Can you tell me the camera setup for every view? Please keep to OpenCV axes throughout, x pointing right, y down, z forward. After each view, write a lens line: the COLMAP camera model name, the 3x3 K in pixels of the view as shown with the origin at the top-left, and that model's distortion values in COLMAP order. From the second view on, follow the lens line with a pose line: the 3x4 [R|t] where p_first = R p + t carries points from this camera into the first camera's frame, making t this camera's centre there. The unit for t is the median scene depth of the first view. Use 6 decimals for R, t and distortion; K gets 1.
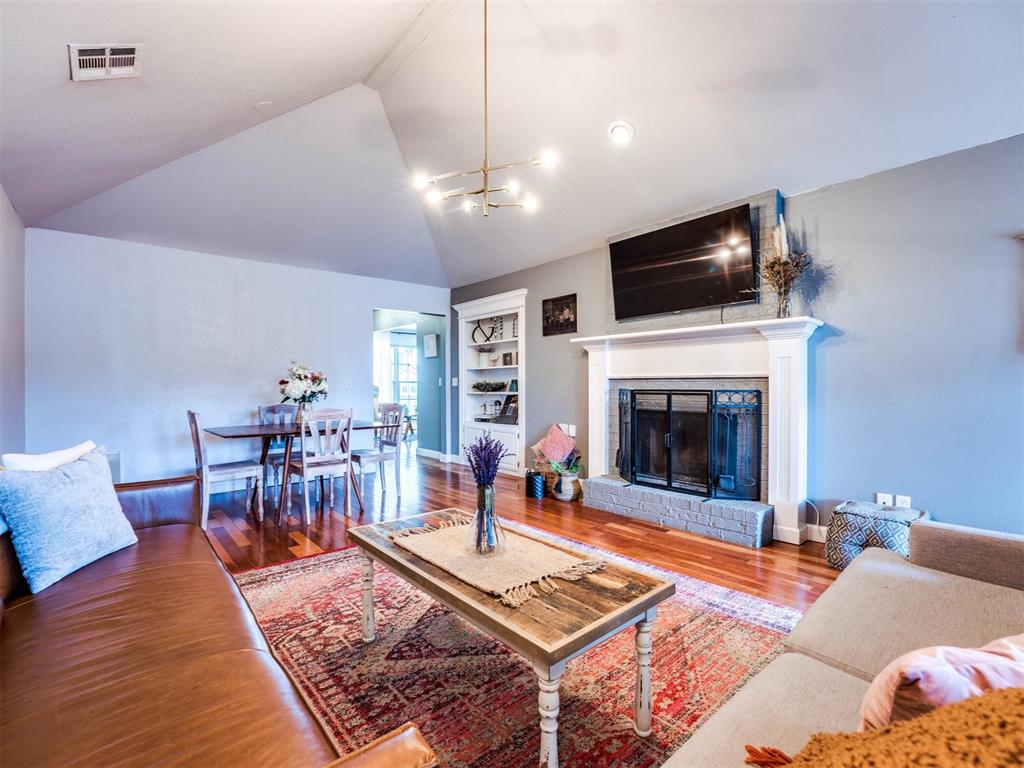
lens RADIAL K [[471.7, 0, 524.1], [0, 471.7, 384.5], [0, 0, 1]] dist [-0.026933, 0.001319]
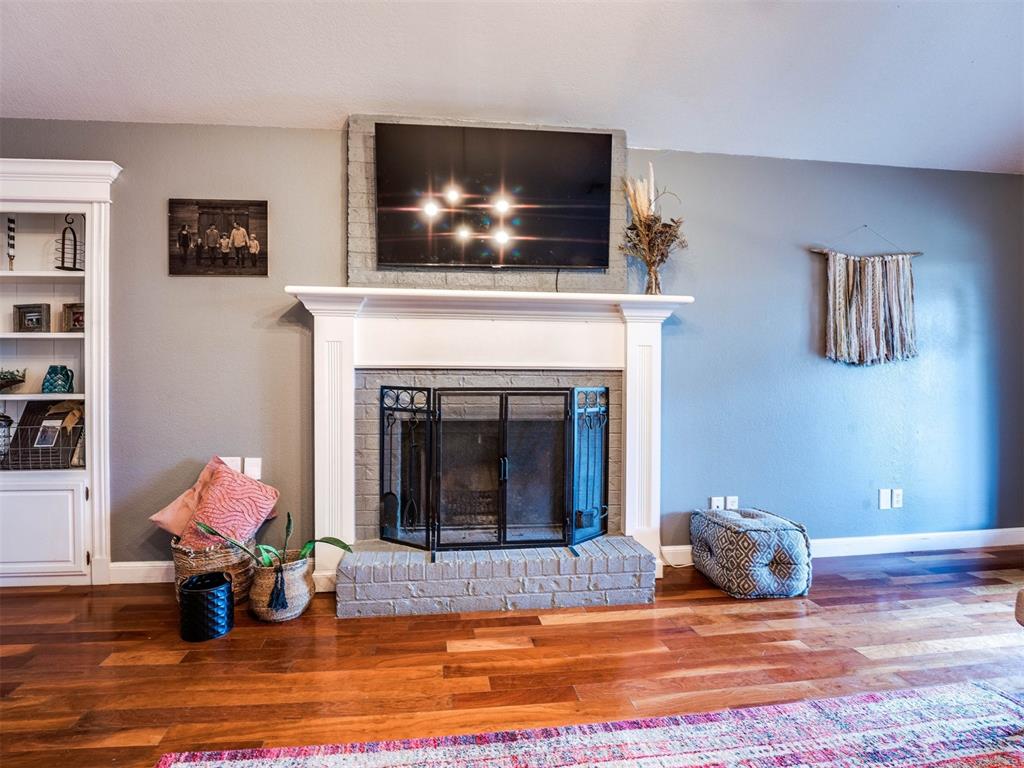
lens RADIAL K [[471.7, 0, 476.9], [0, 471.7, 382.3], [0, 0, 1]] dist [-0.026933, 0.001319]
pose [[0.587529, -0.001660, 0.809201, -0.219529], [-0.005487, 0.999967, 0.006035, 0.000462], [-0.809184, -0.007986, 0.587501, 0.669210]]
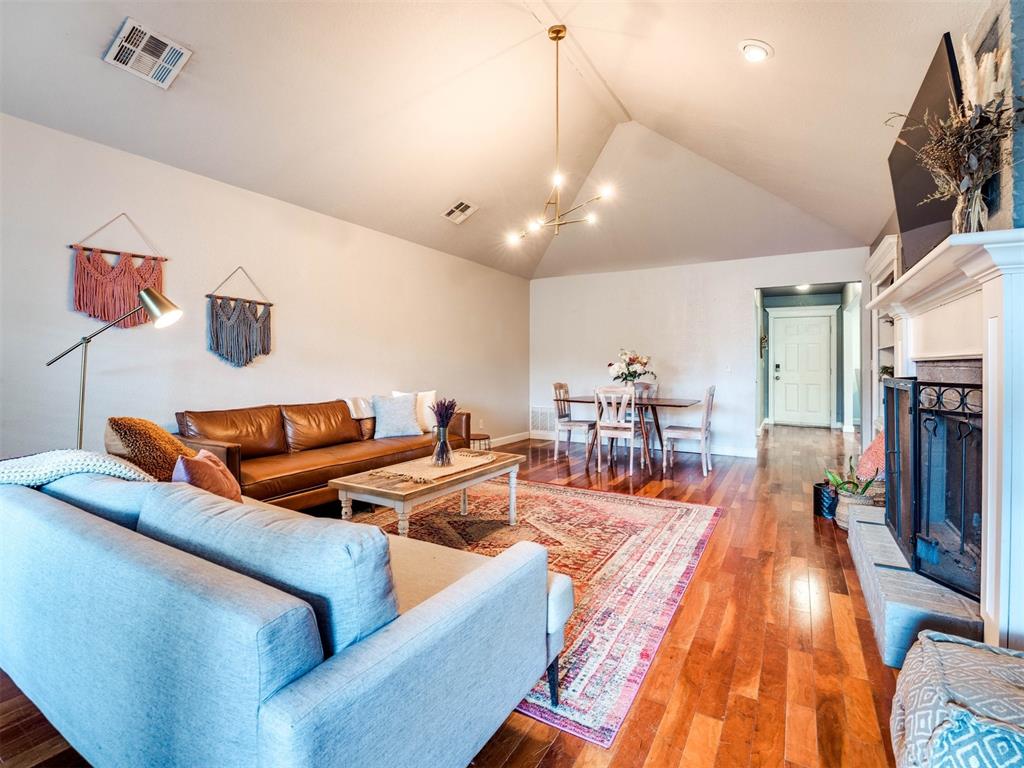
lens RADIAL K [[471.7, 0, 504.3], [0, 471.7, 374.4], [0, 0, 1]] dist [-0.026933, 0.001319]
pose [[0.292328, 0.015484, -0.956193, 0.739325], [-0.003175, 0.999879, 0.015221, 0.001696], [0.956313, -0.001414, 0.292341, 0.345446]]
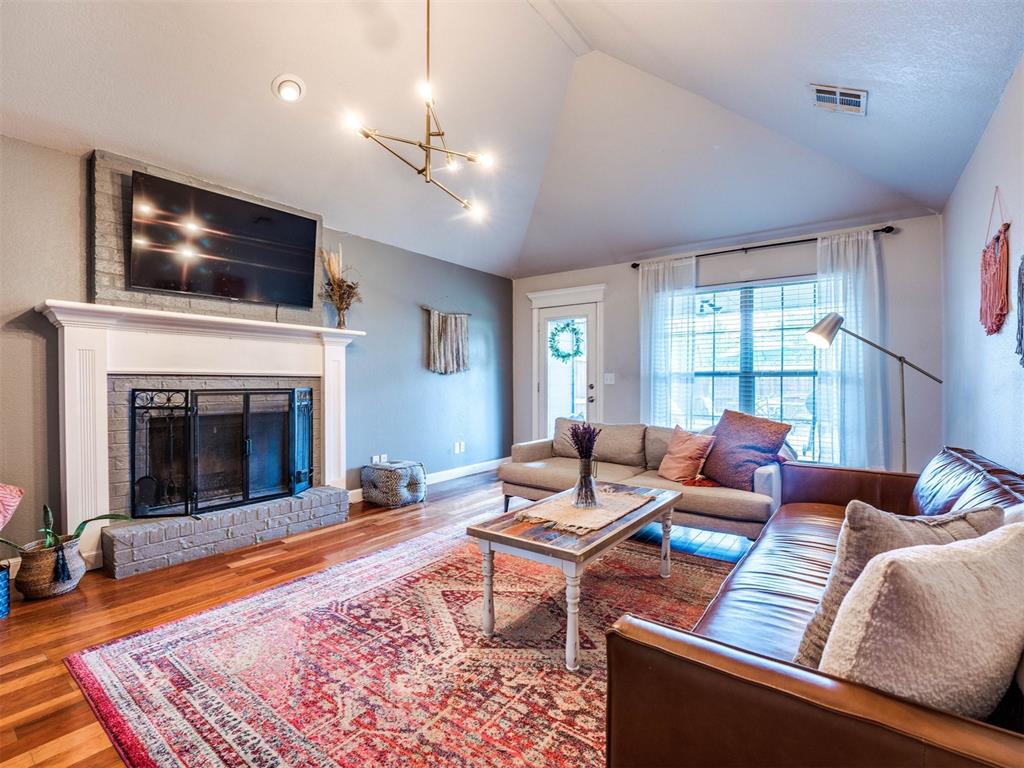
lens RADIAL K [[471.7, 0, 505.8], [0, 471.7, 385.7], [0, 0, 1]] dist [-0.026933, 0.001319]
pose [[-0.198095, -0.004391, 0.980173, -0.643373], [-0.001675, 0.999990, 0.004142, 0.000594], [-0.980181, -0.000821, -0.198100, 0.708585]]
